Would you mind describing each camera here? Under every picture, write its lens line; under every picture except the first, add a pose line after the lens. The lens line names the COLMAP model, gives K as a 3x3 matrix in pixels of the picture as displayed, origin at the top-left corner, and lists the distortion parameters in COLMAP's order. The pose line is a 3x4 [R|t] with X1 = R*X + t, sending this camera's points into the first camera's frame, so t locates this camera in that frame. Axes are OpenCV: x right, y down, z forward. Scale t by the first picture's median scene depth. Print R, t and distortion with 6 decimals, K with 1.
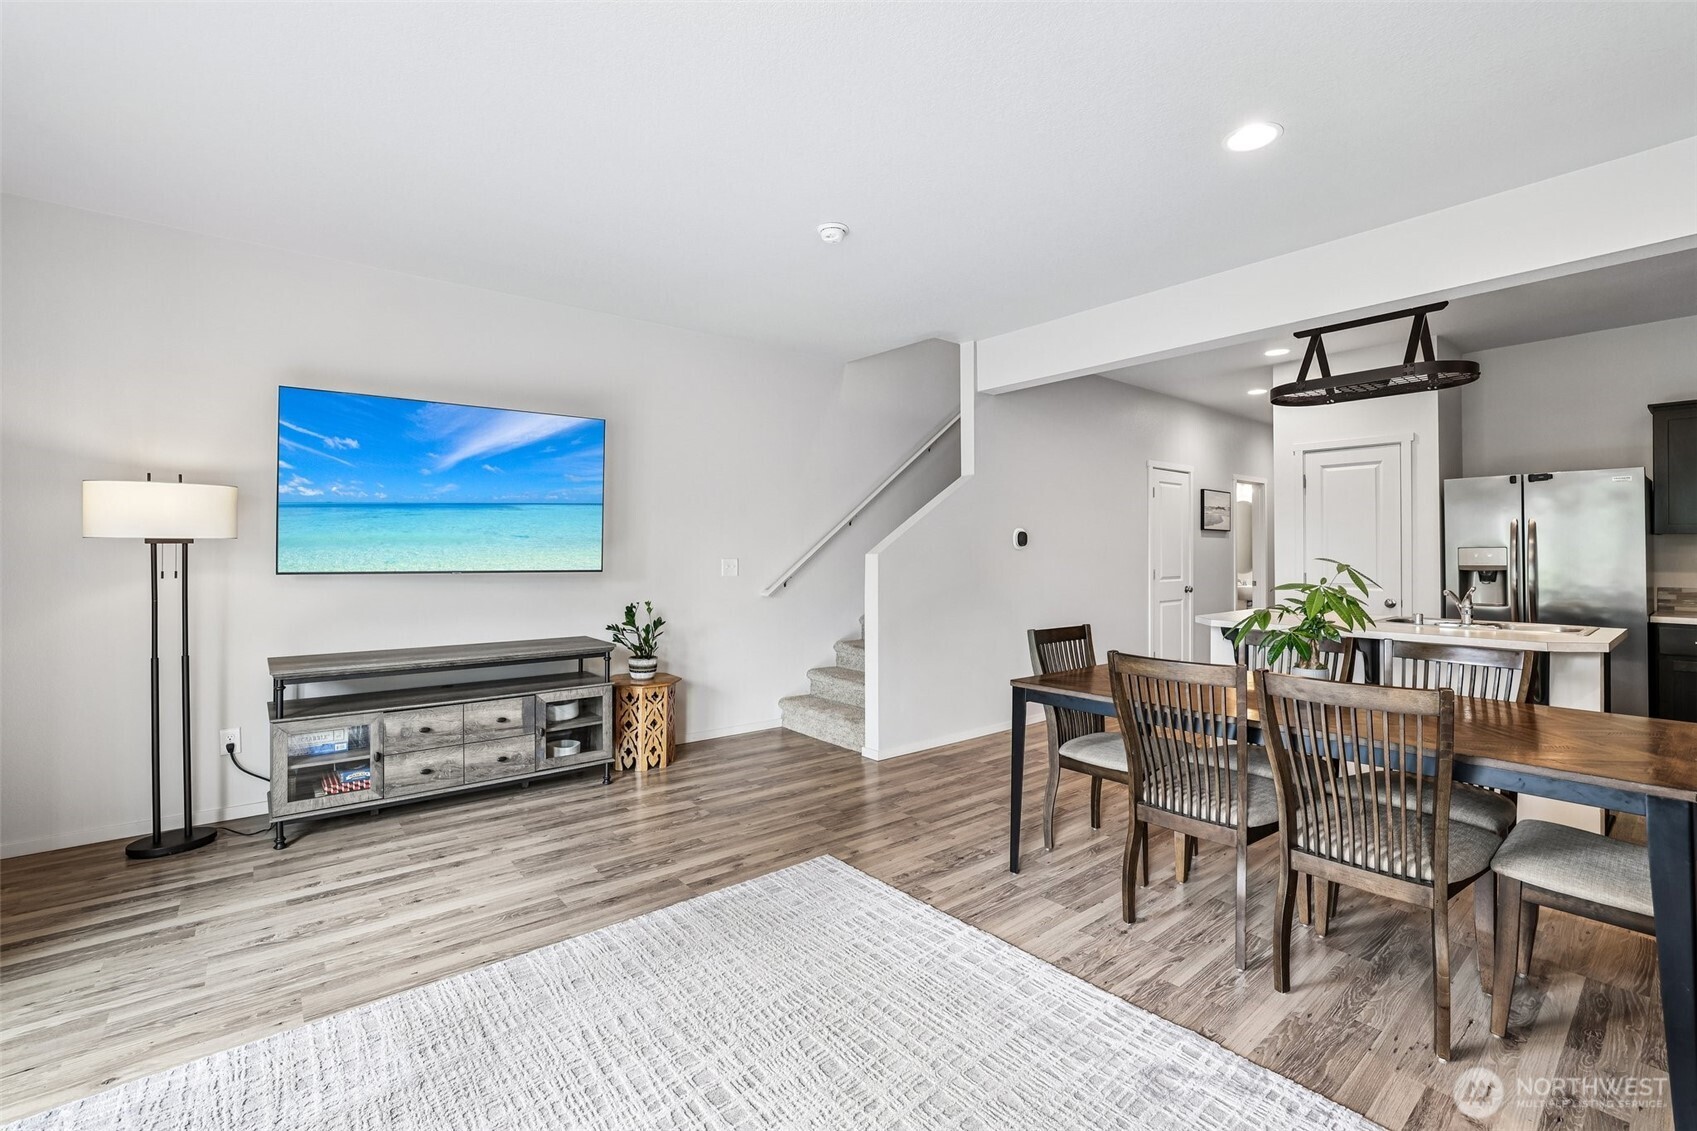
lens RADIAL K [[736.7, 0, 834.0], [0, 736.7, 538.5], [0, 0, 1]] dist [-0.034580, 0.010320]
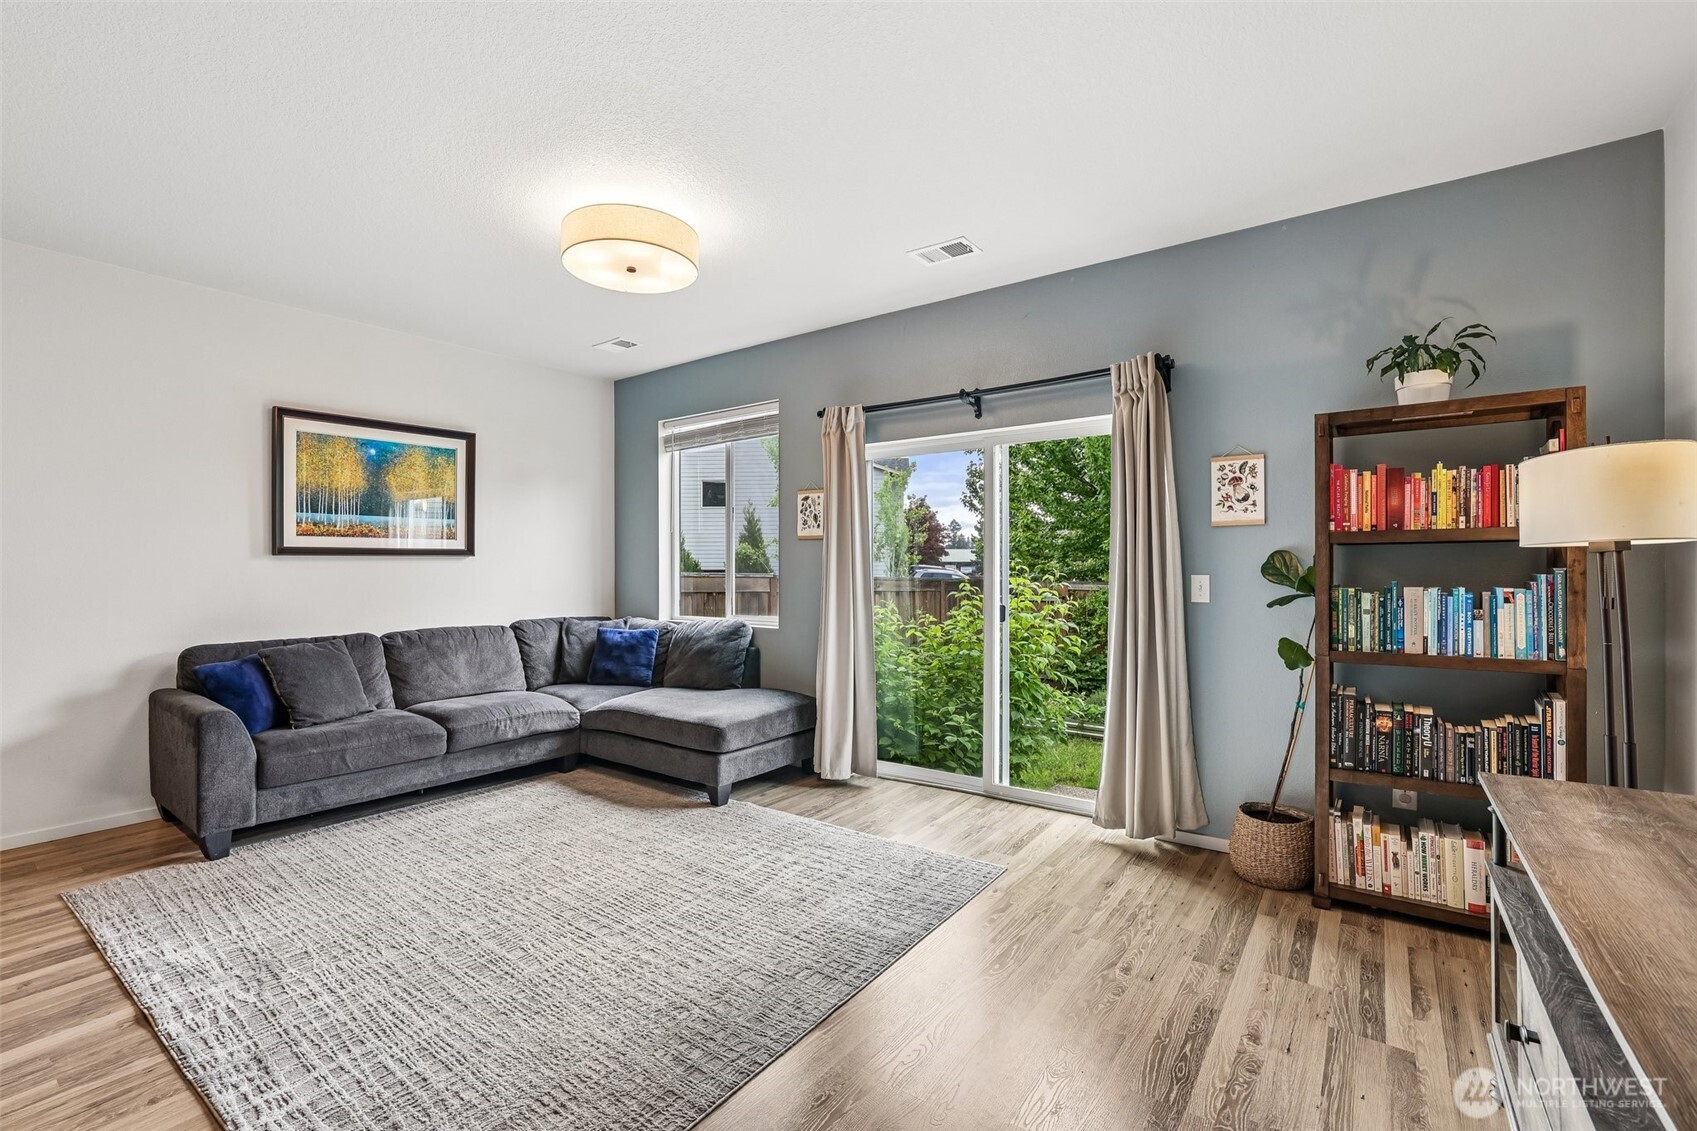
lens RADIAL K [[736.7, 0, 835.5], [0, 736.7, 571.3], [0, 0, 1]] dist [-0.034580, 0.010320]
pose [[-0.970197, 0.001805, -0.242310, -0.108137], [0.005442, 0.999882, -0.014338, 0.023910], [0.242256, -0.015230, -0.970093, 1.069742]]
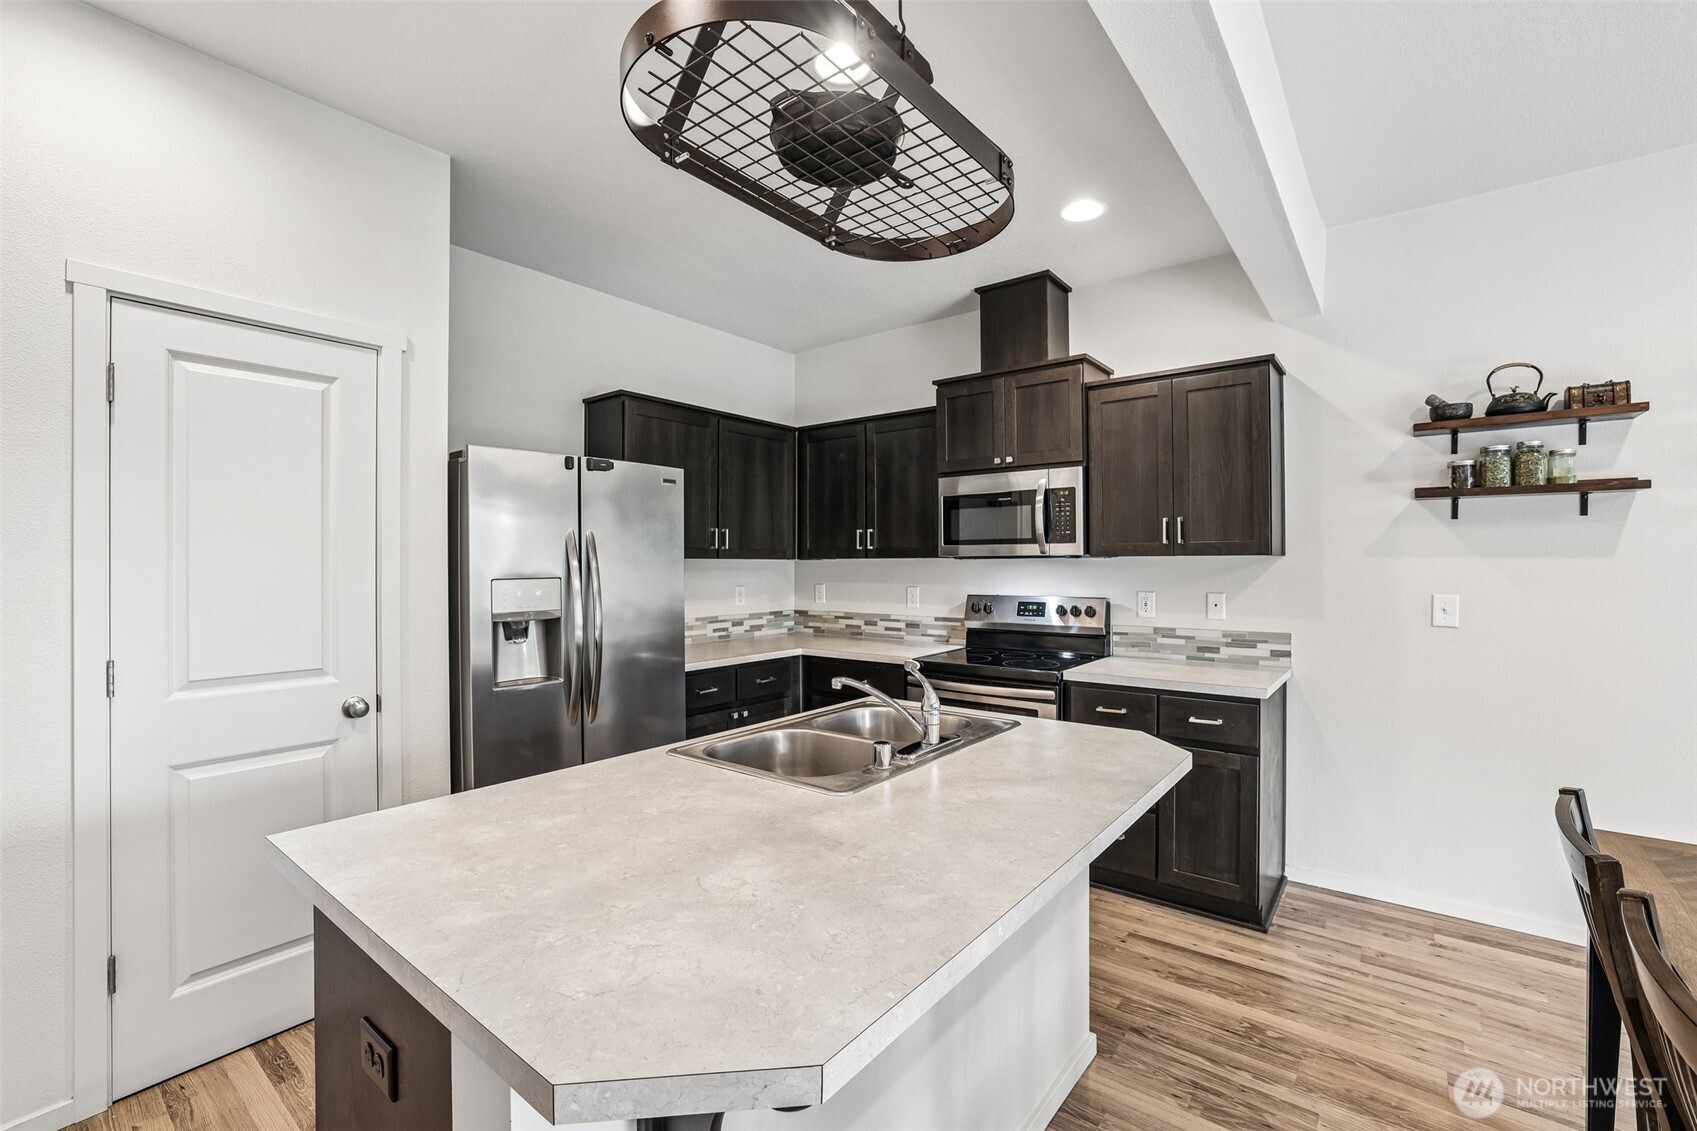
lens RADIAL K [[736.7, 0, 865.0], [0, 736.7, 564.2], [0, 0, 1]] dist [-0.034580, 0.010320]
pose [[-0.233893, 0.000377, 0.972262, 0.340273], [-0.015549, 0.999871, -0.004128, -0.000324], [-0.972138, -0.016083, -0.233857, 1.009982]]
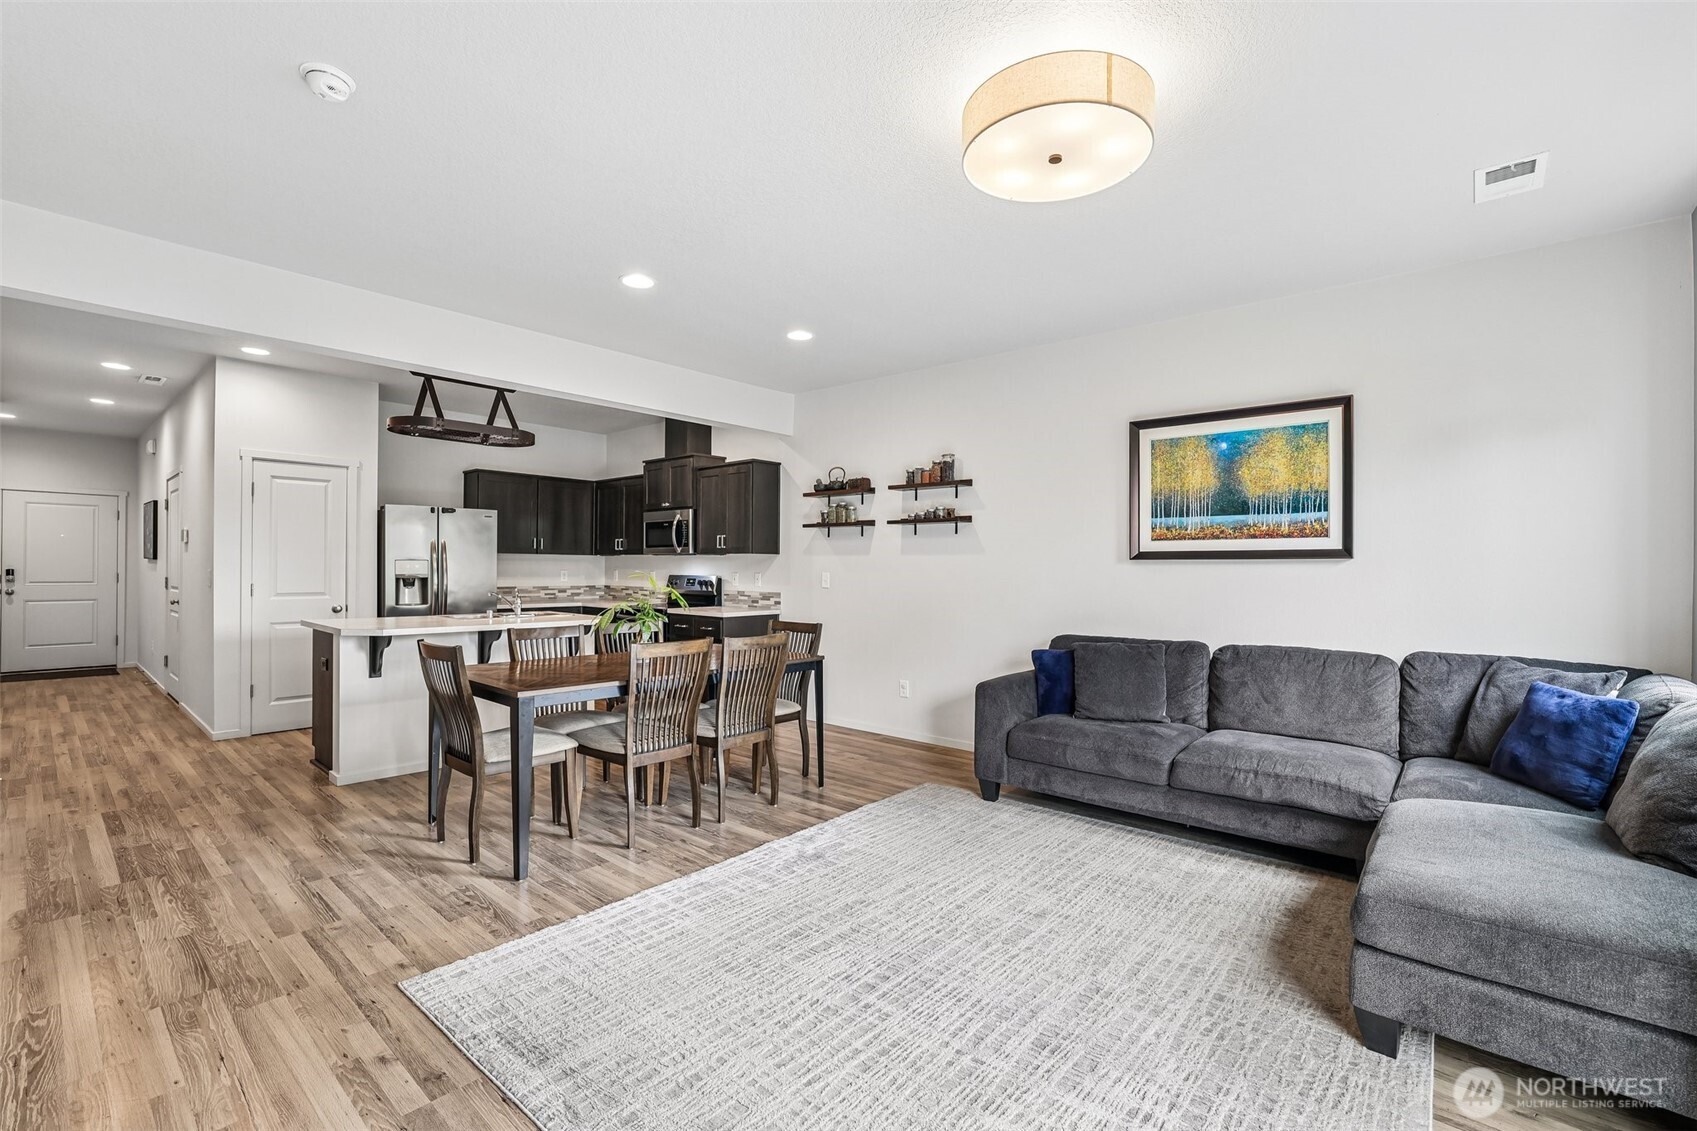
lens RADIAL K [[736.7, 0, 849.3], [0, 736.7, 571.6], [0, 0, 1]] dist [-0.034580, 0.010320]
pose [[-0.177309, -0.006948, 0.984131, -0.593820], [-0.026934, 0.999635, 0.002205, 0.009948], [-0.983787, -0.026115, -0.177431, 0.530836]]
